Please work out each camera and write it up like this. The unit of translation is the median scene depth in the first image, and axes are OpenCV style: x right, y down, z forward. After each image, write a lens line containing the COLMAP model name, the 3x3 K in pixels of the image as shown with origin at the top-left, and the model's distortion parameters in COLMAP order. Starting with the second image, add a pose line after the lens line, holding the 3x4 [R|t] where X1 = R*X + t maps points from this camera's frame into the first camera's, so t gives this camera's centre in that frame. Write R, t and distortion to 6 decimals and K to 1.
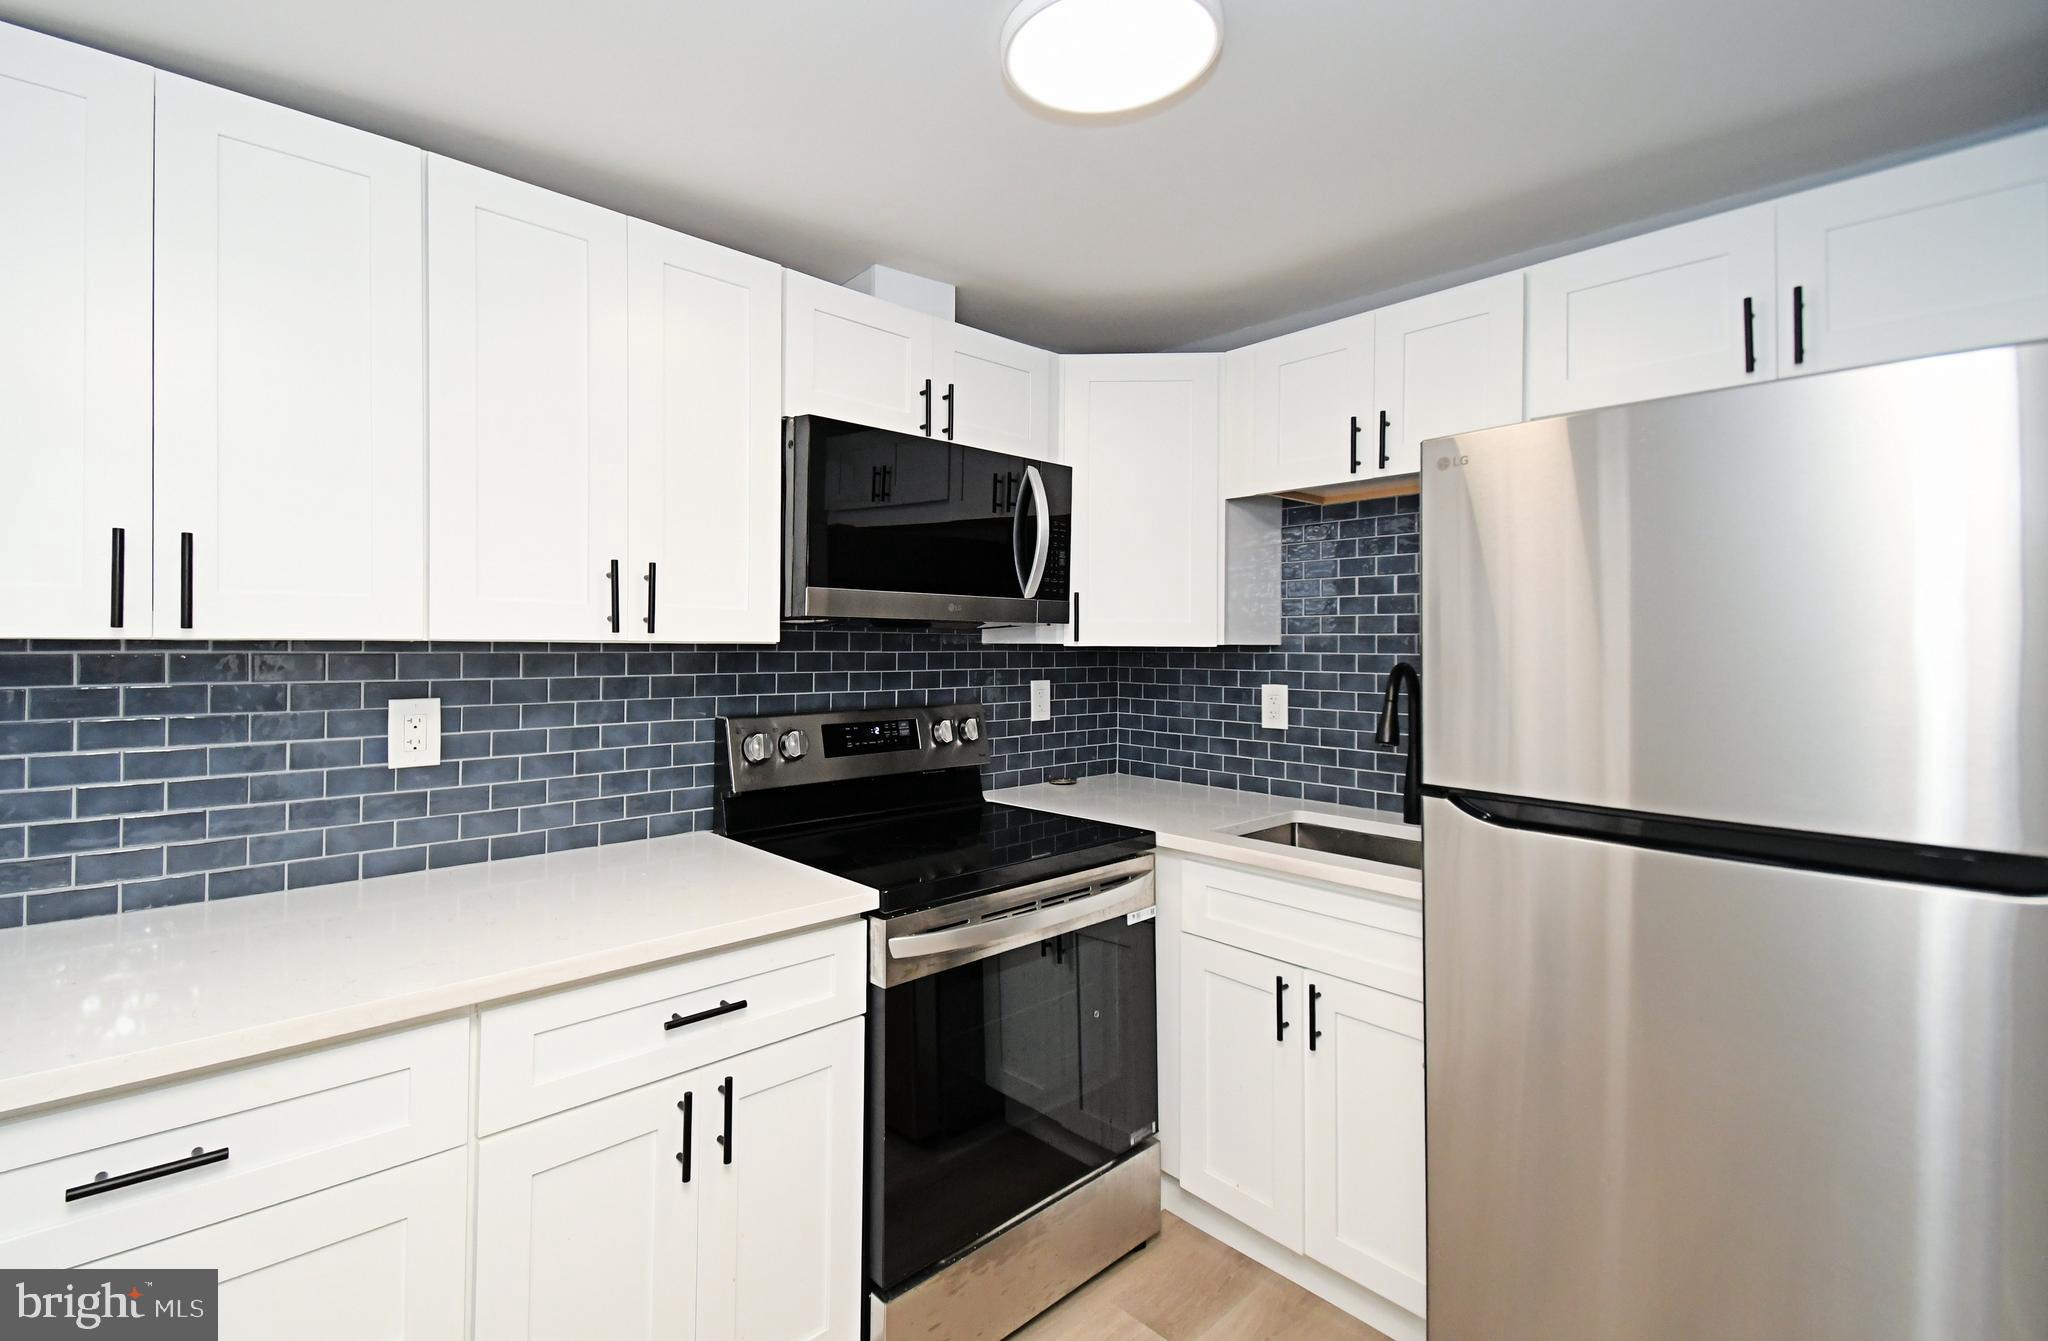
lens RADIAL K [[955.9, 0, 972.8], [0, 955.9, 627.5], [0, 0, 1]] dist [0.037965, -0.001300]
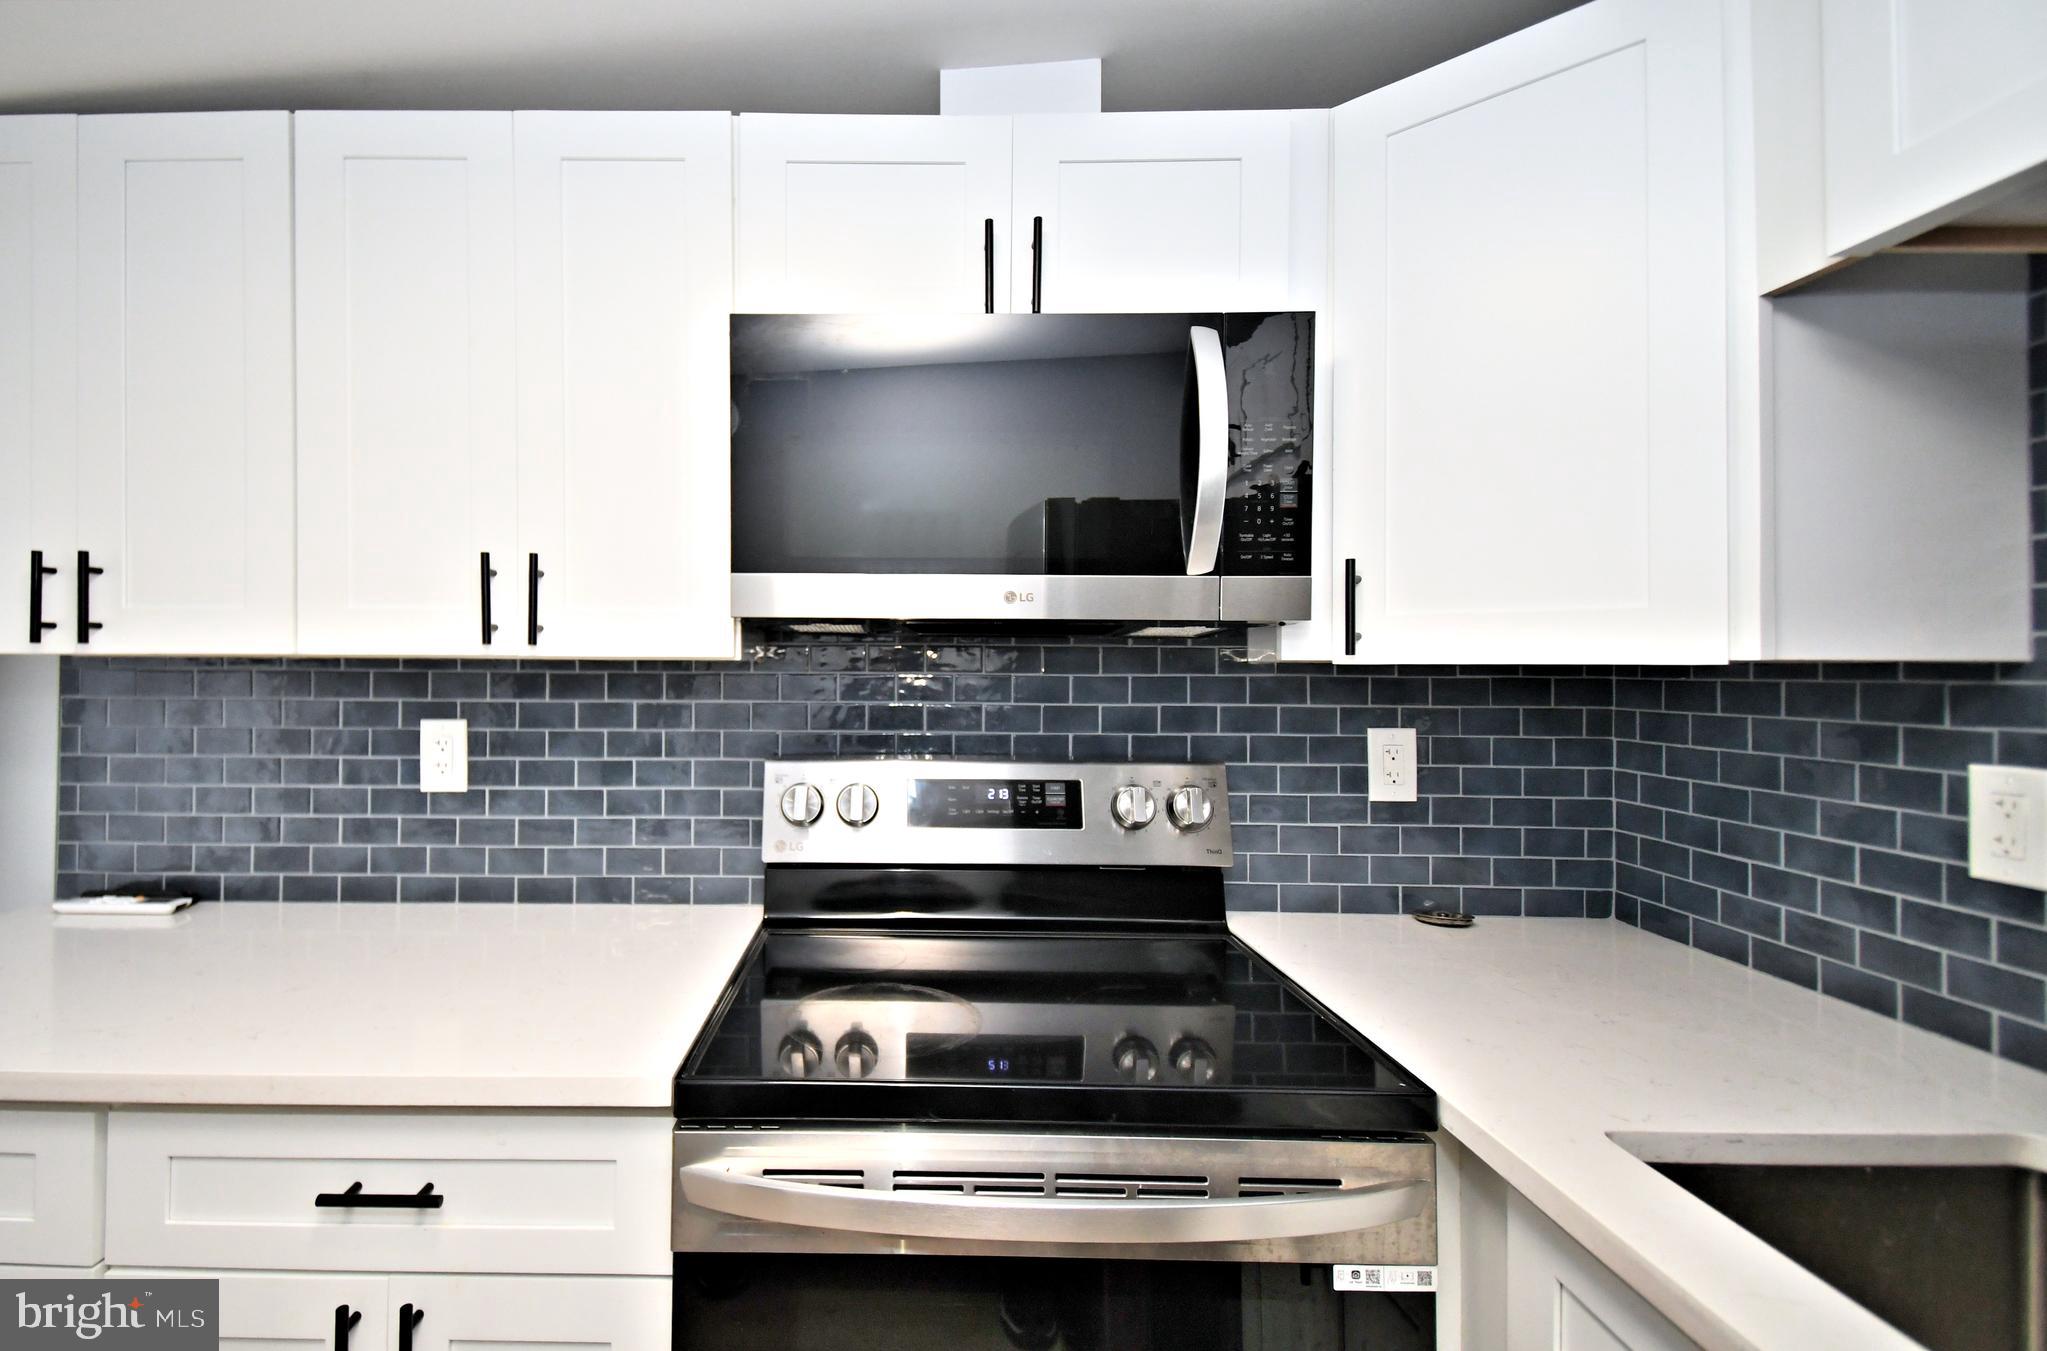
lens RADIAL K [[946.7, 0, 848.1], [0, 946.7, 652.6], [0, 0, 1]] dist [0.028109, -0.007437]
pose [[0.727273, -0.012279, -0.686238, 0.292409], [0.009787, 0.999924, -0.007520, 0.016045], [0.686278, -0.001247, 0.727338, 0.497524]]
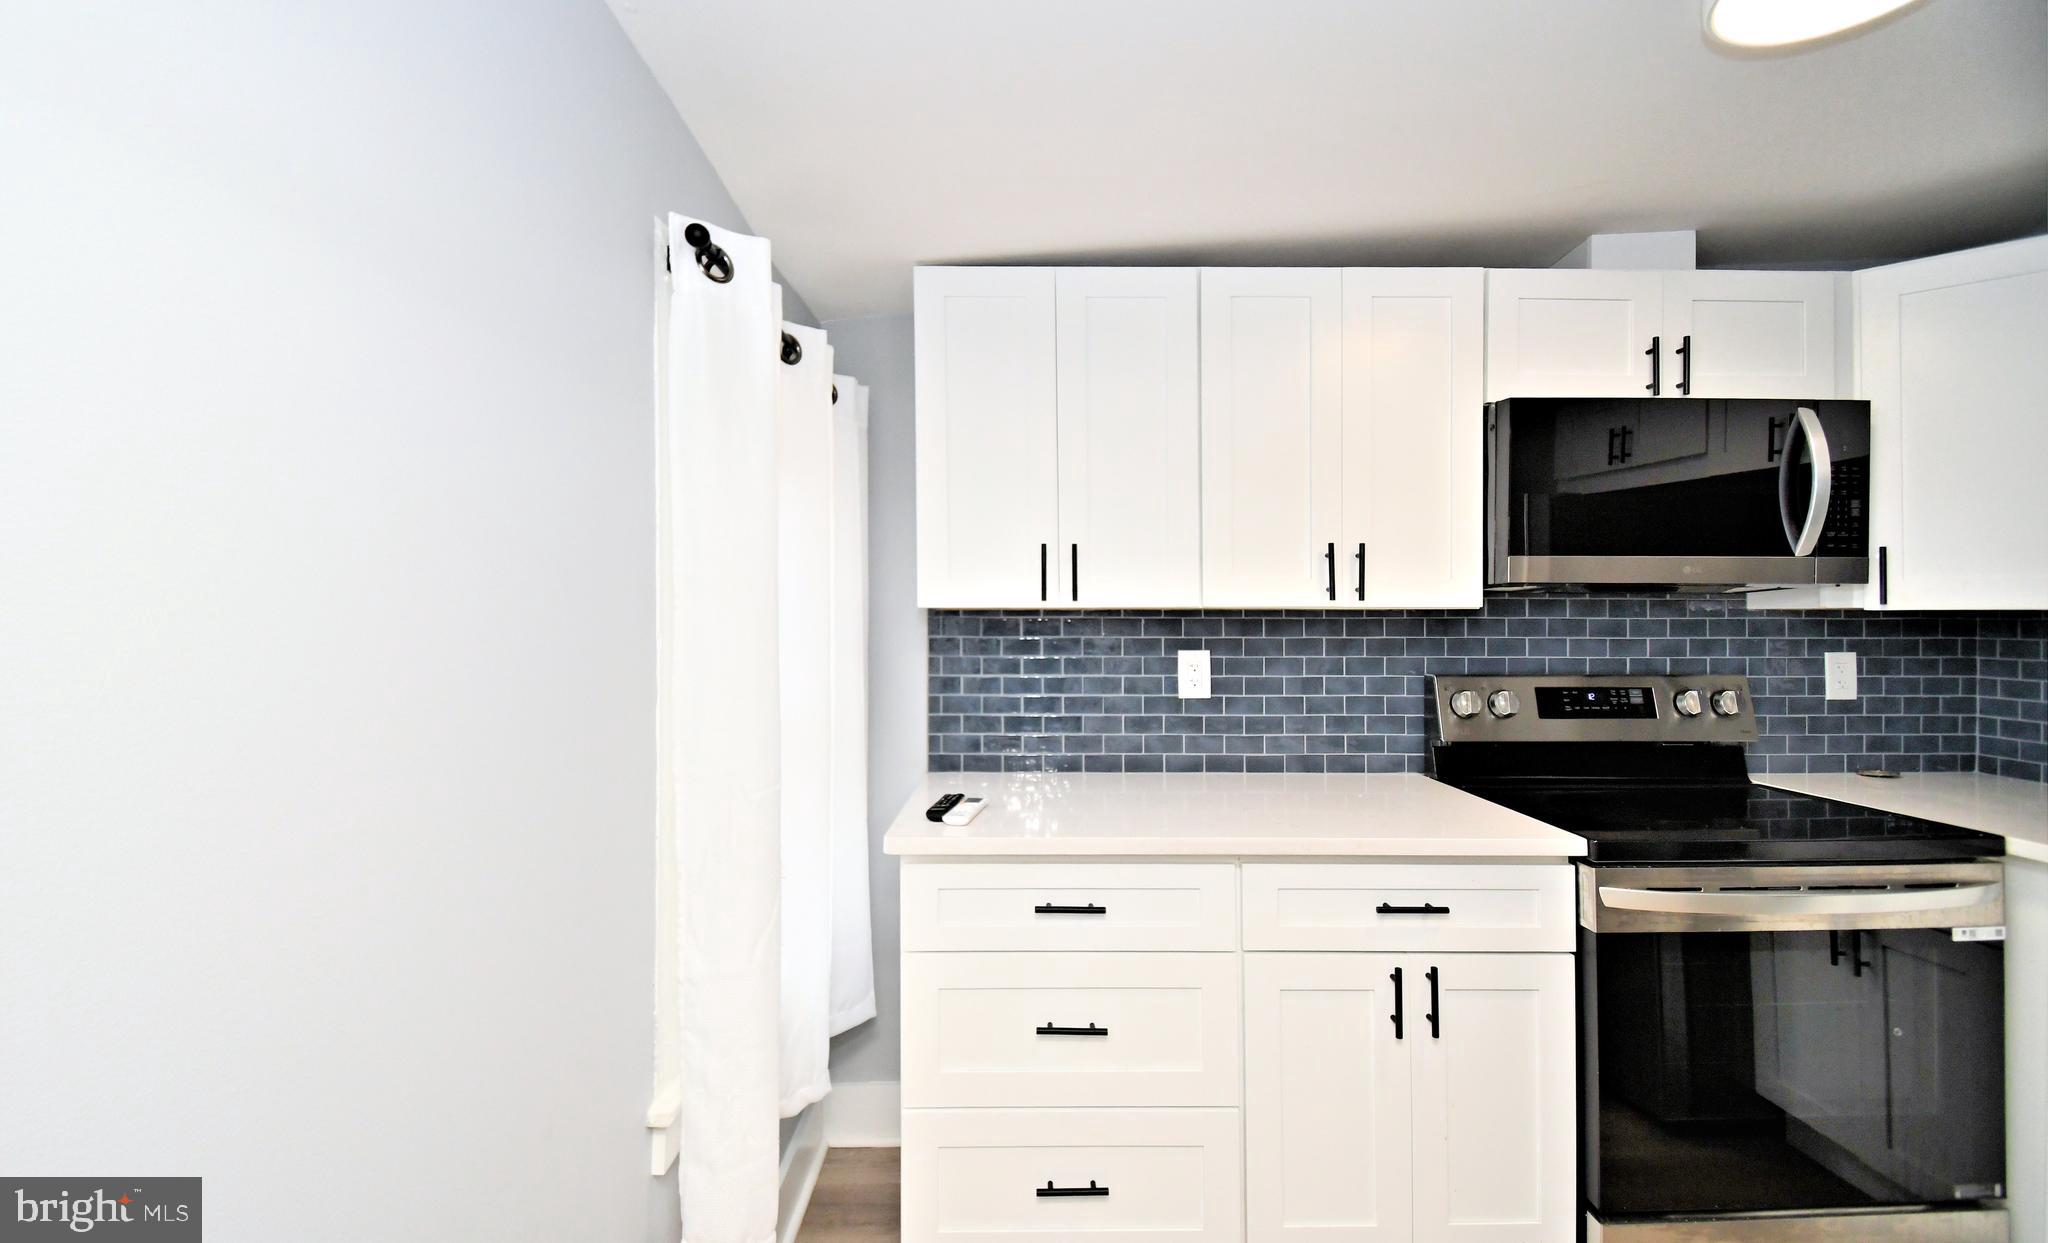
lens RADIAL K [[887.5, 0, 974.0], [0, 887.5, 613.0], [0, 0, 1]] dist [0.011117, -0.009960]
pose [[0.729324, -0.009052, -0.684109, 0.065388], [0.014606, 0.999891, 0.002340, 0.009495], [0.684013, -0.011699, 0.729376, -0.139238]]
